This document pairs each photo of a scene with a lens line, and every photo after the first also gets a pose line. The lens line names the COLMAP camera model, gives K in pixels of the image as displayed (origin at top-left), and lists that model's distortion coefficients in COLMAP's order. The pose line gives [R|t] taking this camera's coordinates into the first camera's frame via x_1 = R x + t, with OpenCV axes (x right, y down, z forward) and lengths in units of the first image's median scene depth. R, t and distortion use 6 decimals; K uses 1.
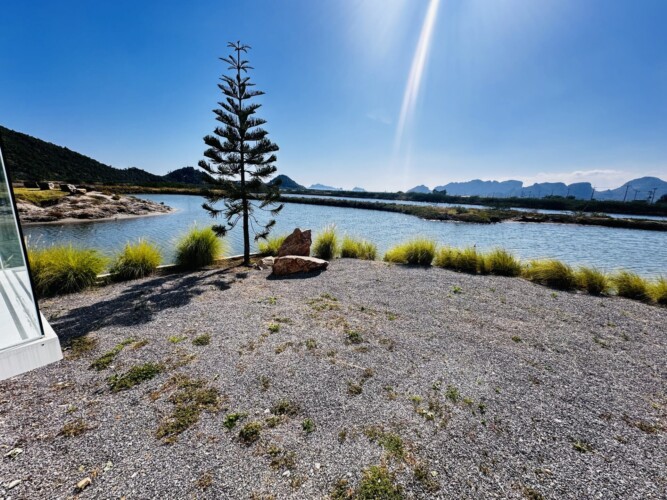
lens RADIAL K [[267.7, 0, 333.3], [0, 267.7, 250.5], [0, 0, 1]] dist [-0.005548, 0.001669]
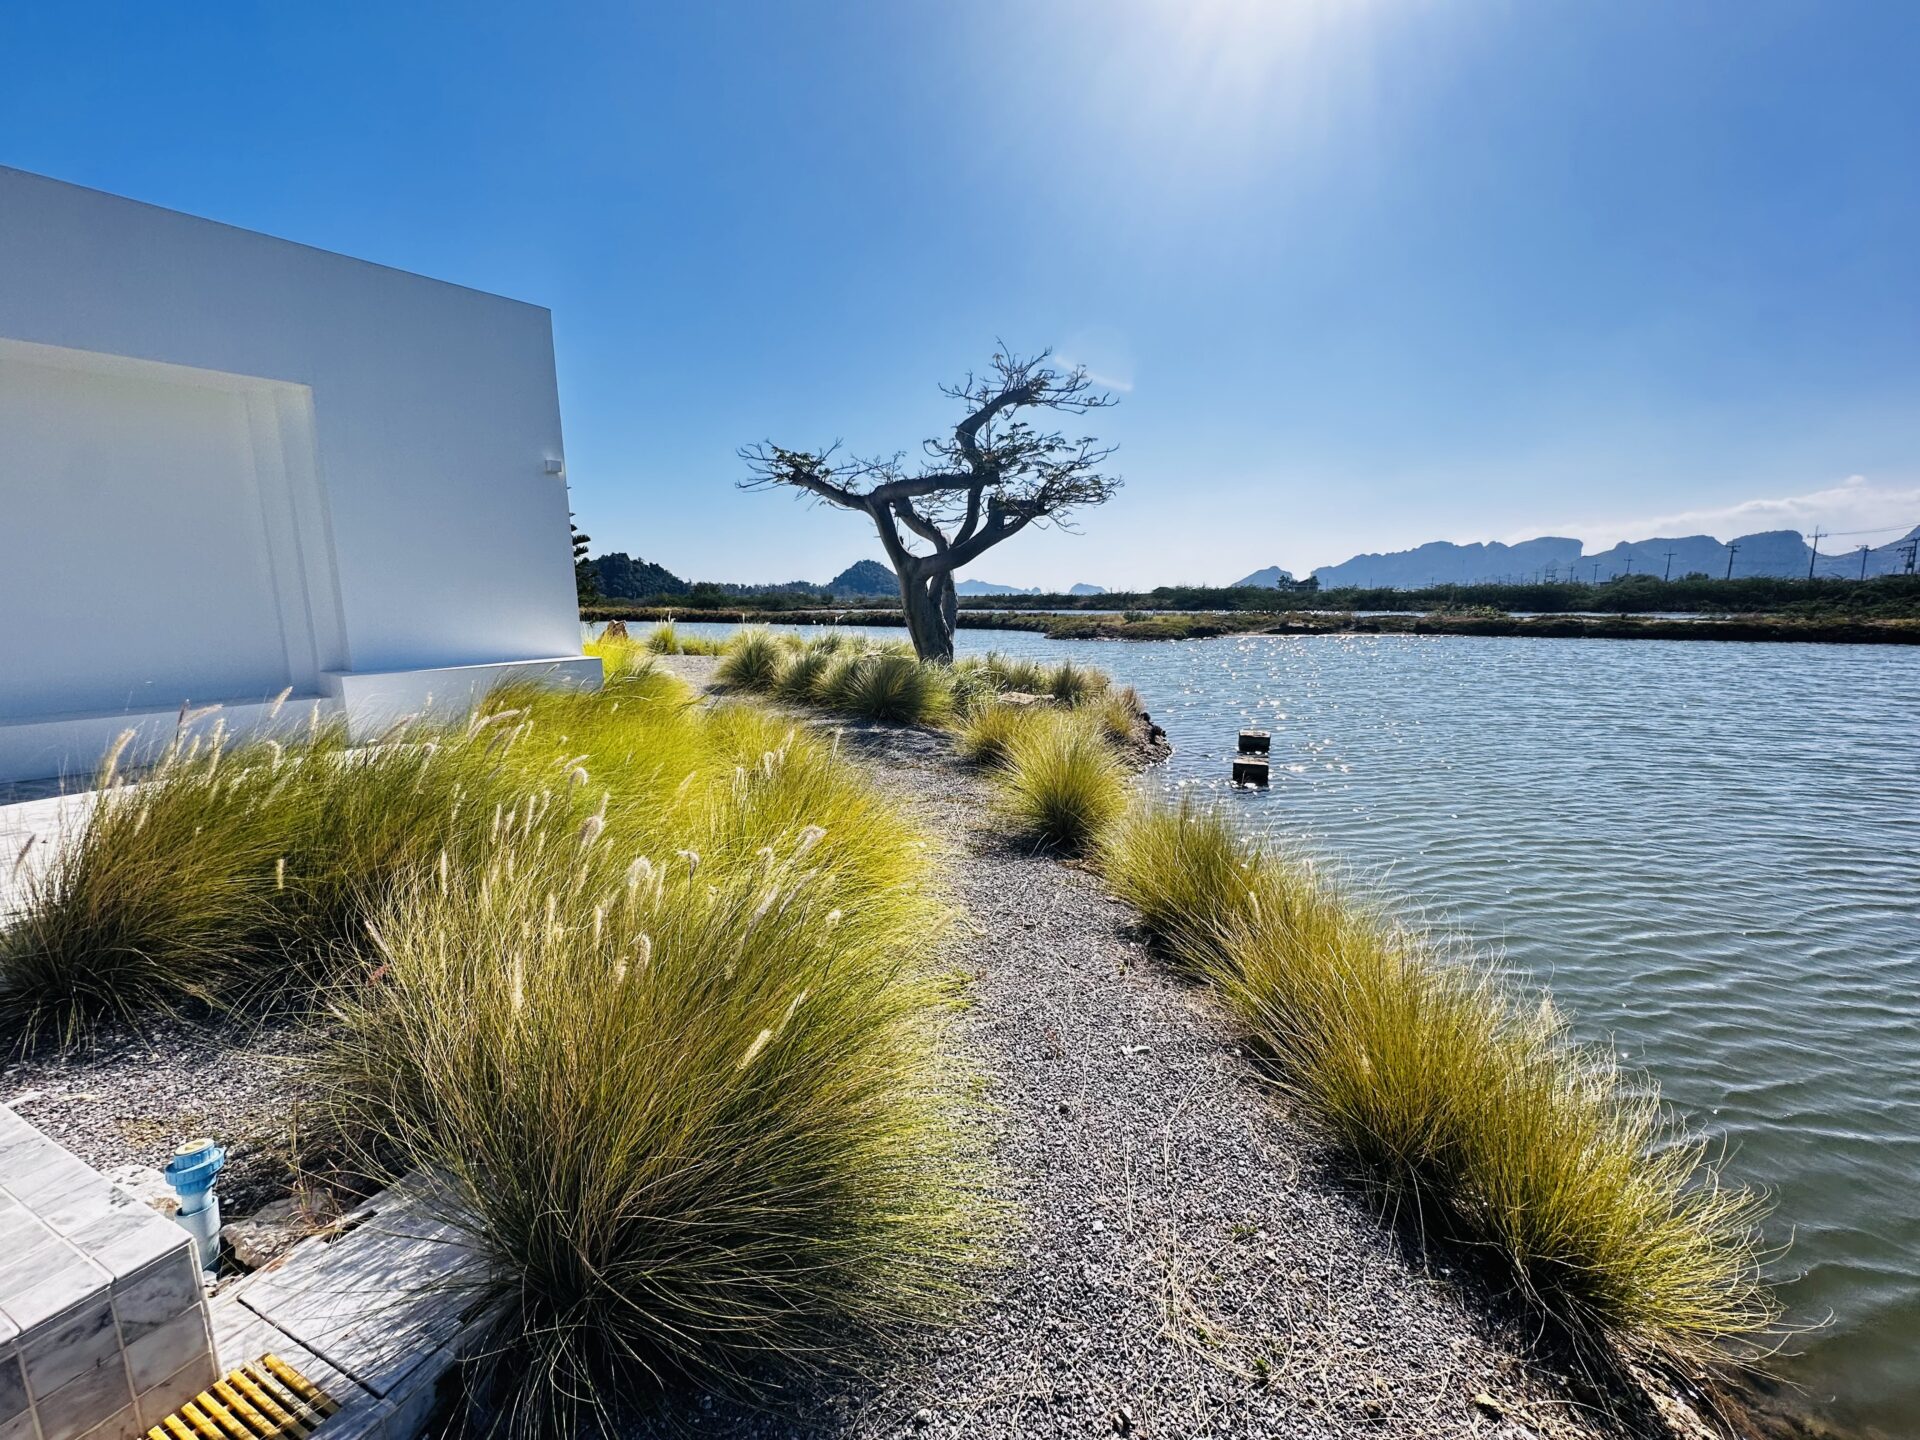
lens RADIAL K [[770.7, 0, 964.6], [0, 770.7, 724.2], [0, 0, 1]] dist [-0.005548, 0.001669]
pose [[0.996359, -0.040448, -0.075045, 0.255555], [0.036054, 0.997606, -0.059008, 0.096004], [0.077252, 0.056088, 0.995433, -0.313278]]
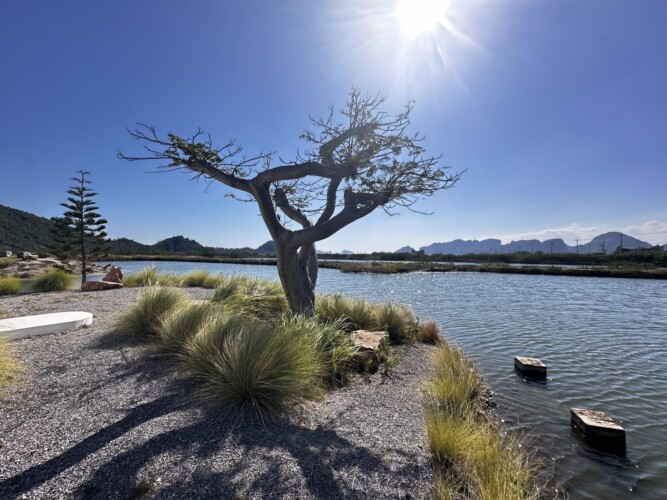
lens RADIAL K [[267.7, 0, 334.0], [0, 267.7, 251.6], [0, 0, 1]] dist [-0.005548, 0.001669]
pose [[0.998669, -0.032293, 0.040229, 0.231801], [0.040573, 0.973300, -0.225922, 0.051049], [-0.031859, 0.227254, 0.973314, -0.136814]]
